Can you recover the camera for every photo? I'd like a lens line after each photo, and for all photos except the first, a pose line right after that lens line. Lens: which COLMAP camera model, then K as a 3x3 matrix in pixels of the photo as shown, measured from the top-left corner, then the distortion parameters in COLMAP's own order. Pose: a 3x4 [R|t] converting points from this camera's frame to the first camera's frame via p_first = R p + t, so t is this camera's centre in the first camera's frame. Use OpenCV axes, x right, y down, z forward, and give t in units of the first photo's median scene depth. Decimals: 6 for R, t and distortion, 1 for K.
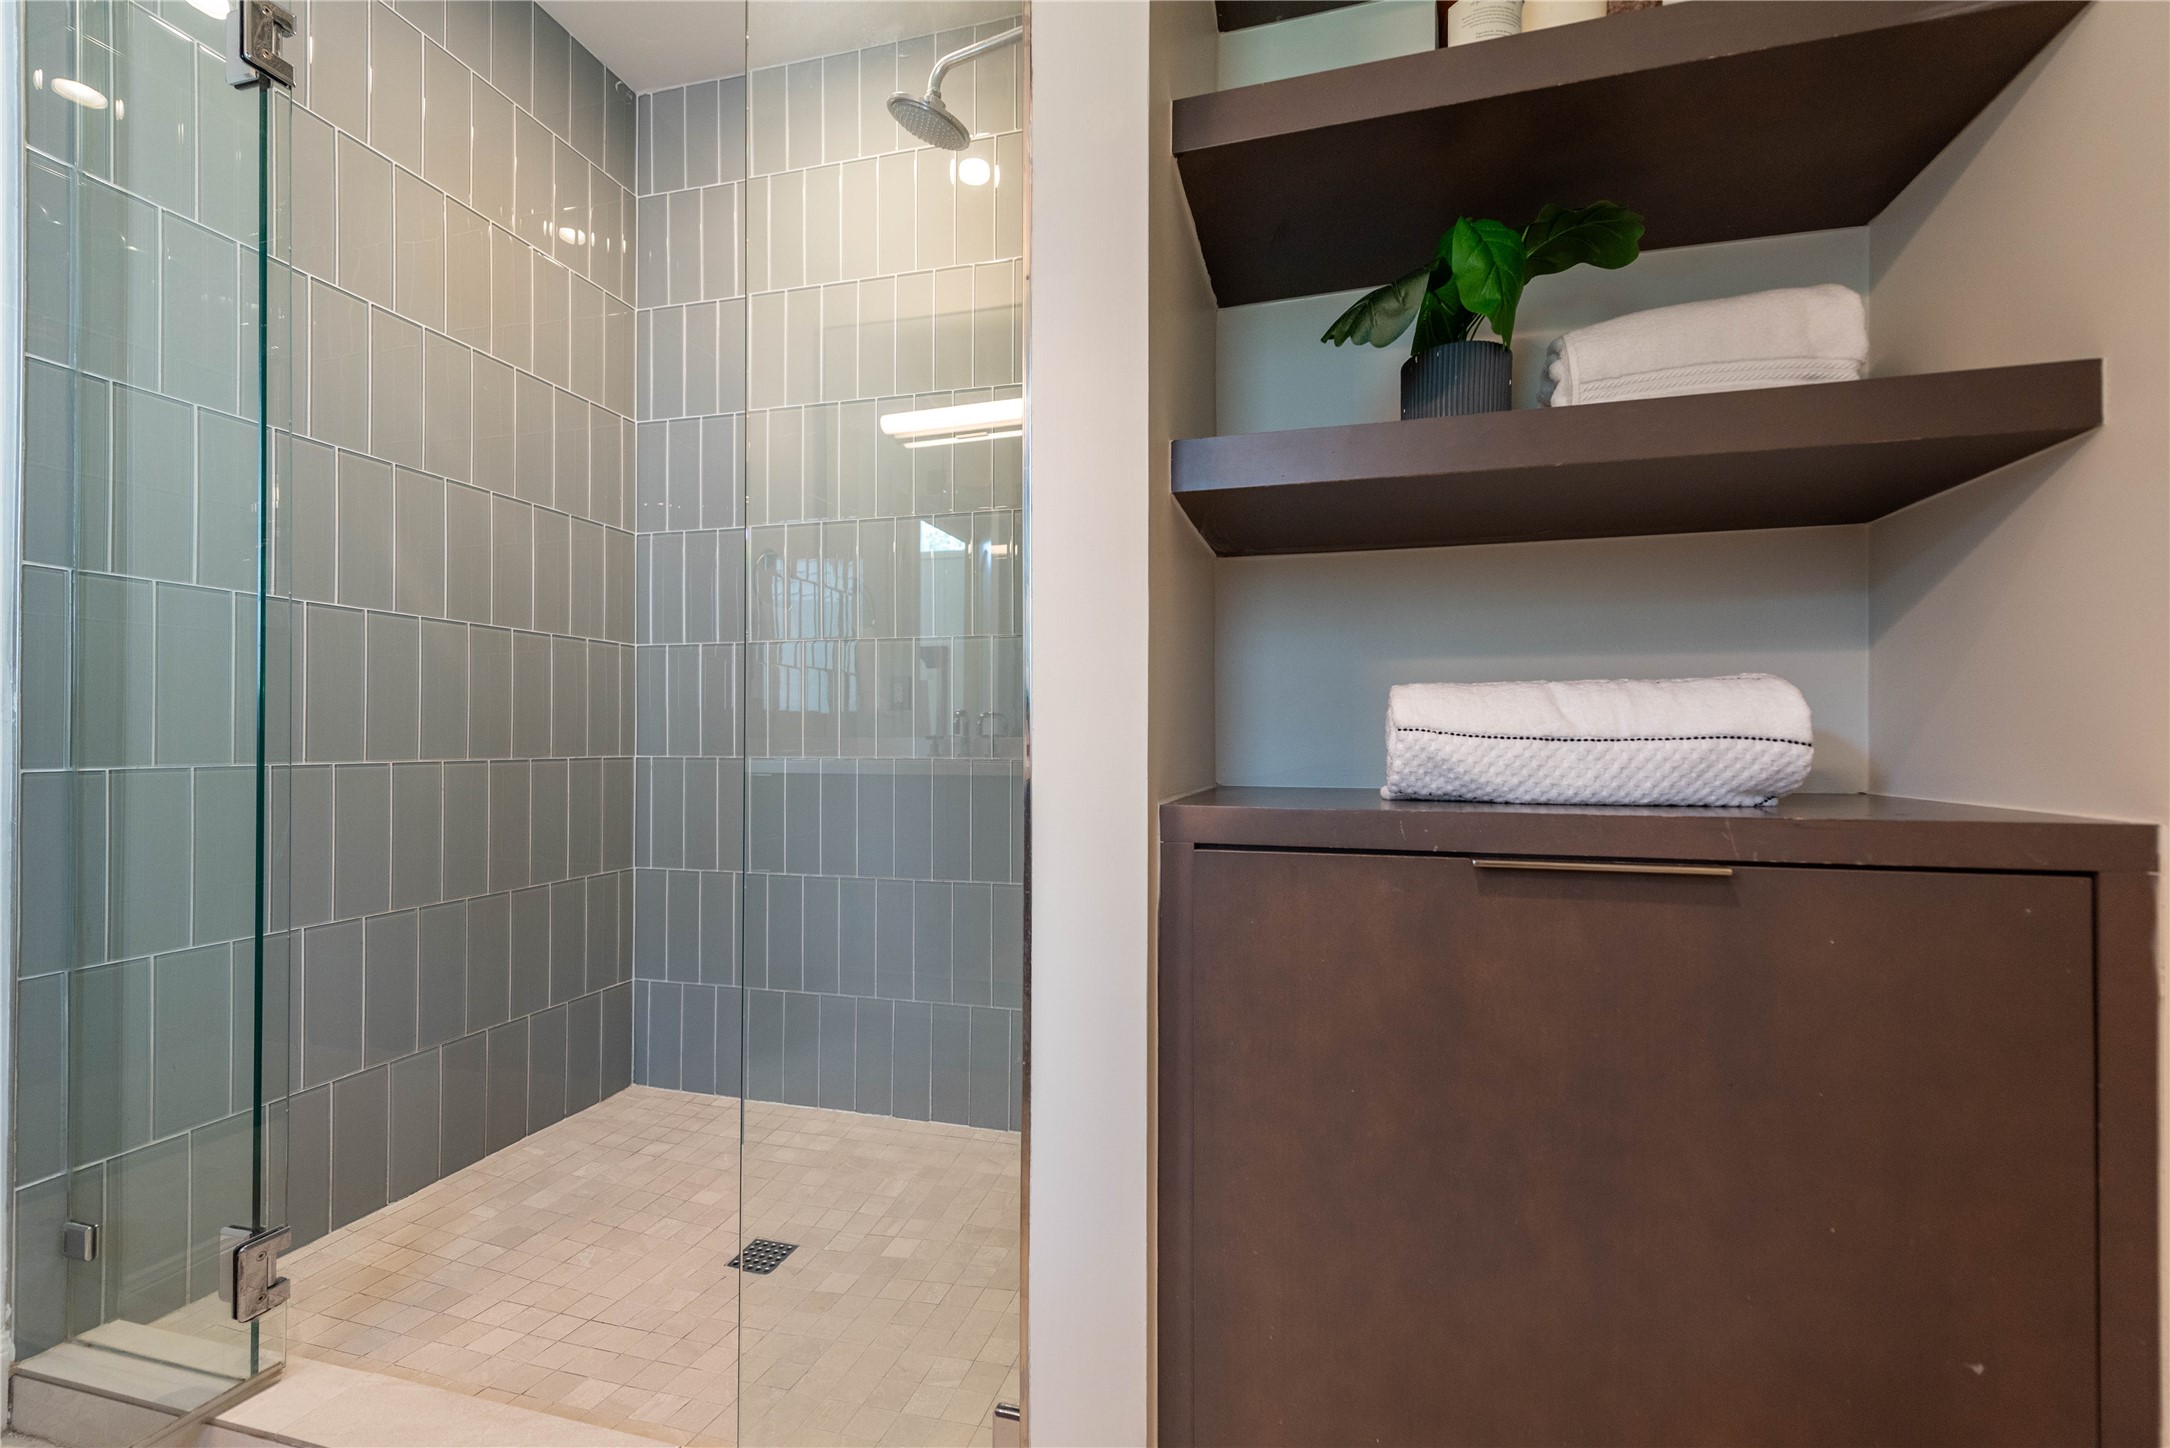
lens RADIAL K [[879.0, 0, 1097.5], [0, 879.0, 733.4], [0, 0, 1]] dist [0.019010, -0.002590]
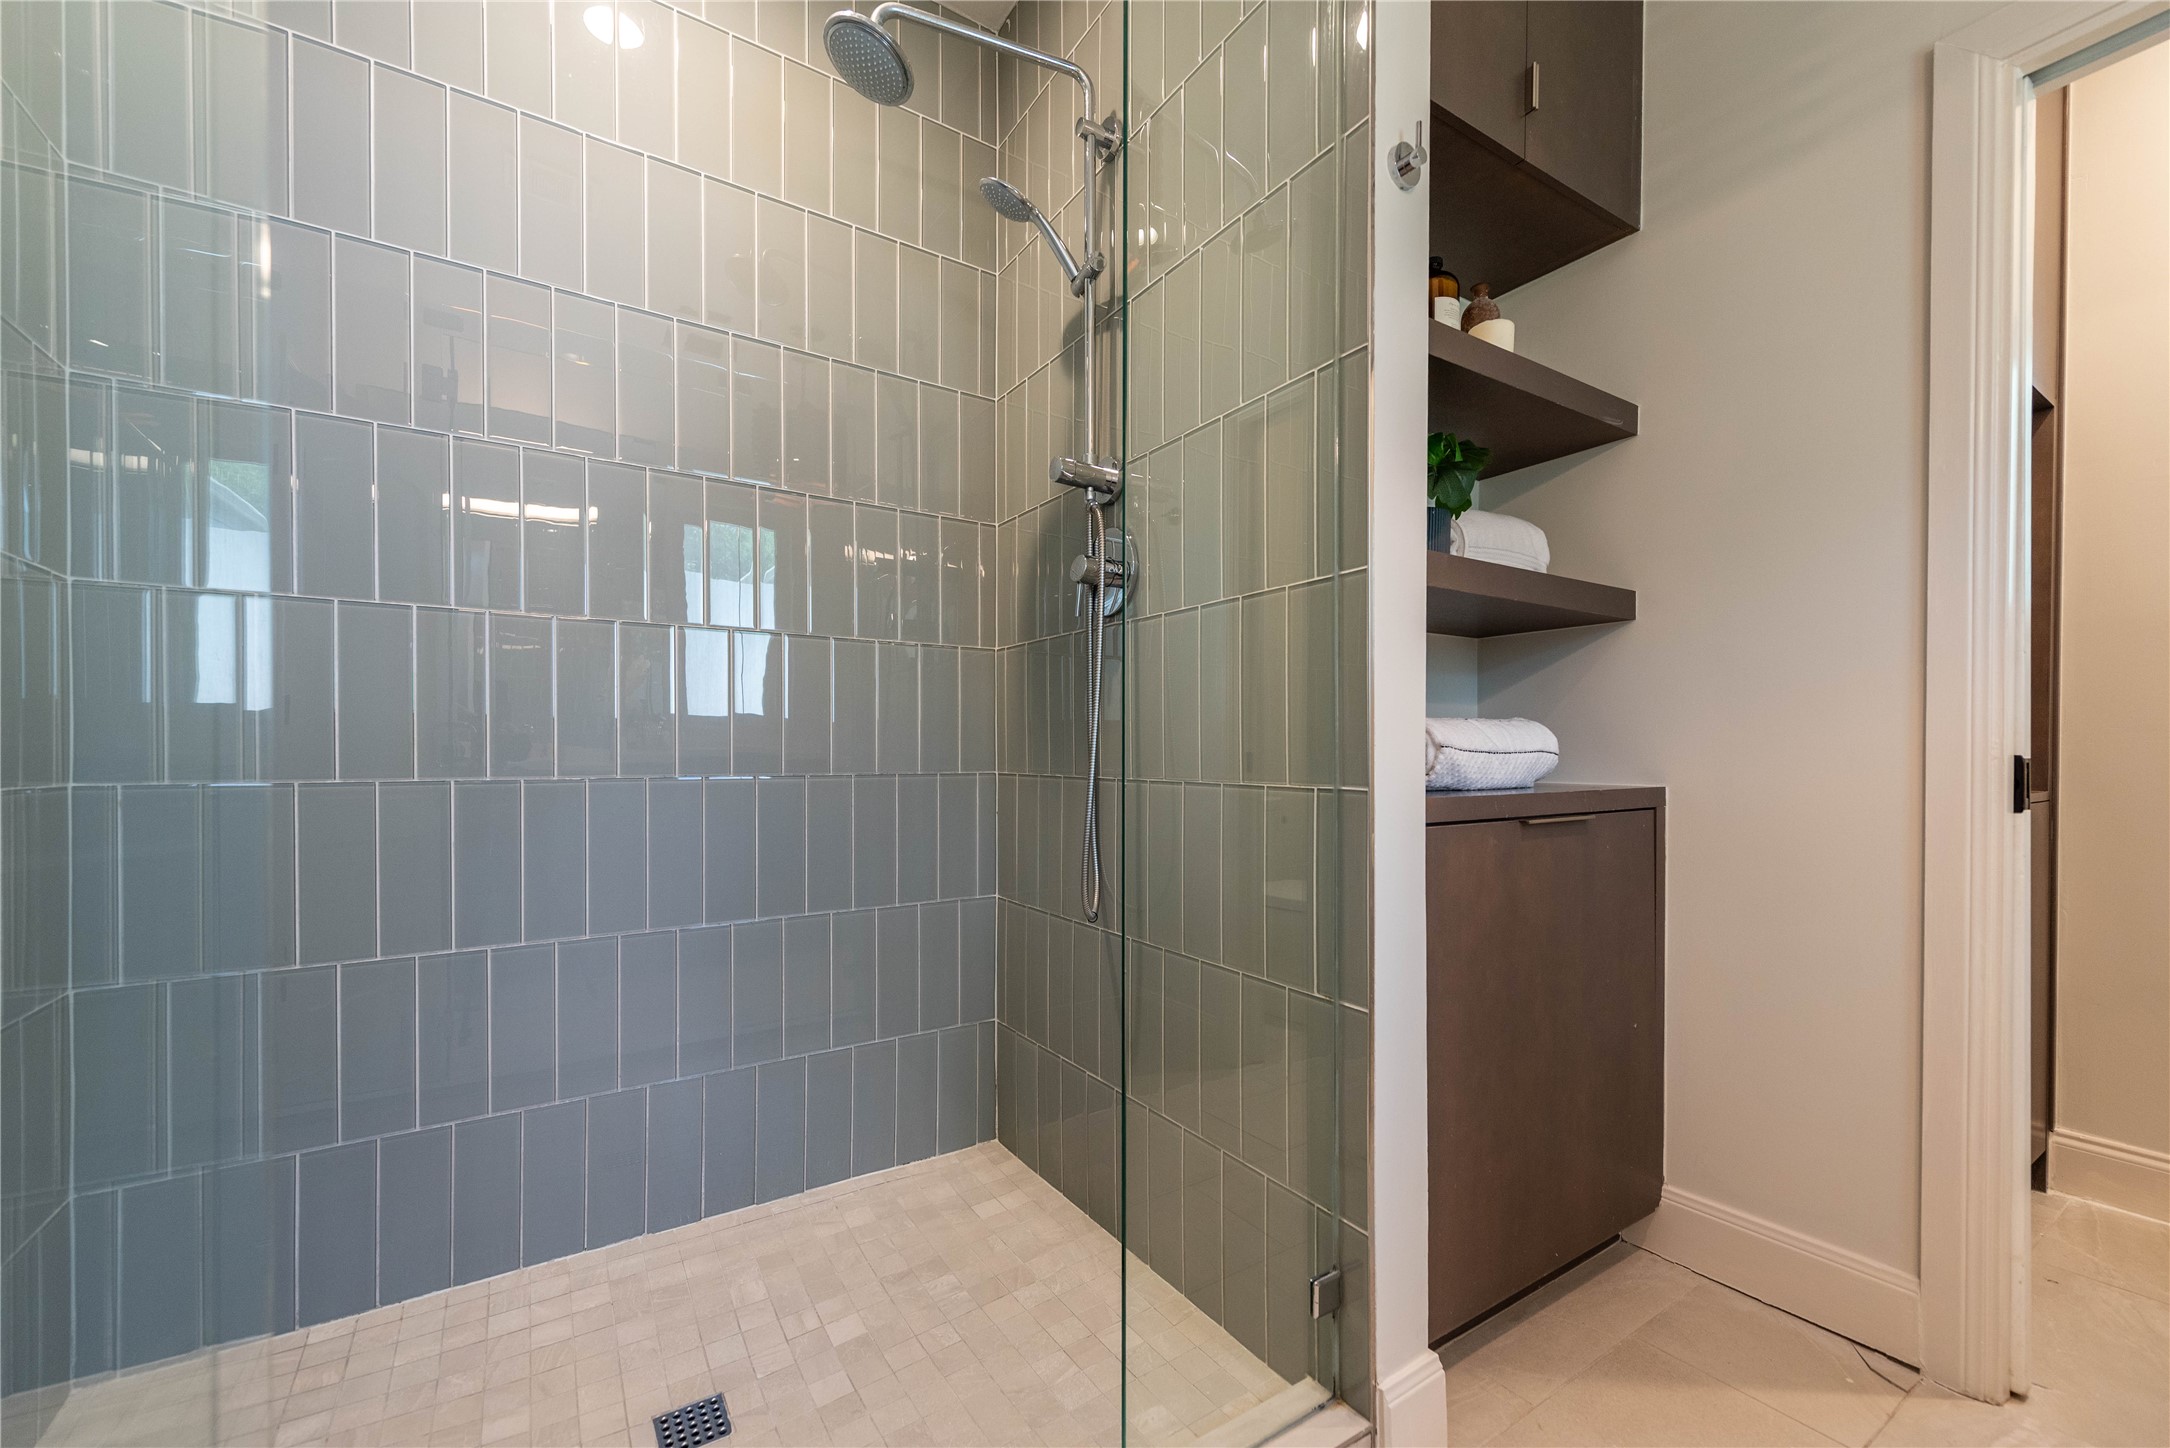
lens RADIAL K [[879.0, 0, 1130.7], [0, 879.0, 751.6], [0, 0, 1]] dist [0.019010, -0.002590]
pose [[0.664325, -0.002114, 0.747441, -0.784102], [-0.002768, 0.999982, 0.005289, -0.001306], [-0.747439, -0.005583, 0.664307, 0.227917]]
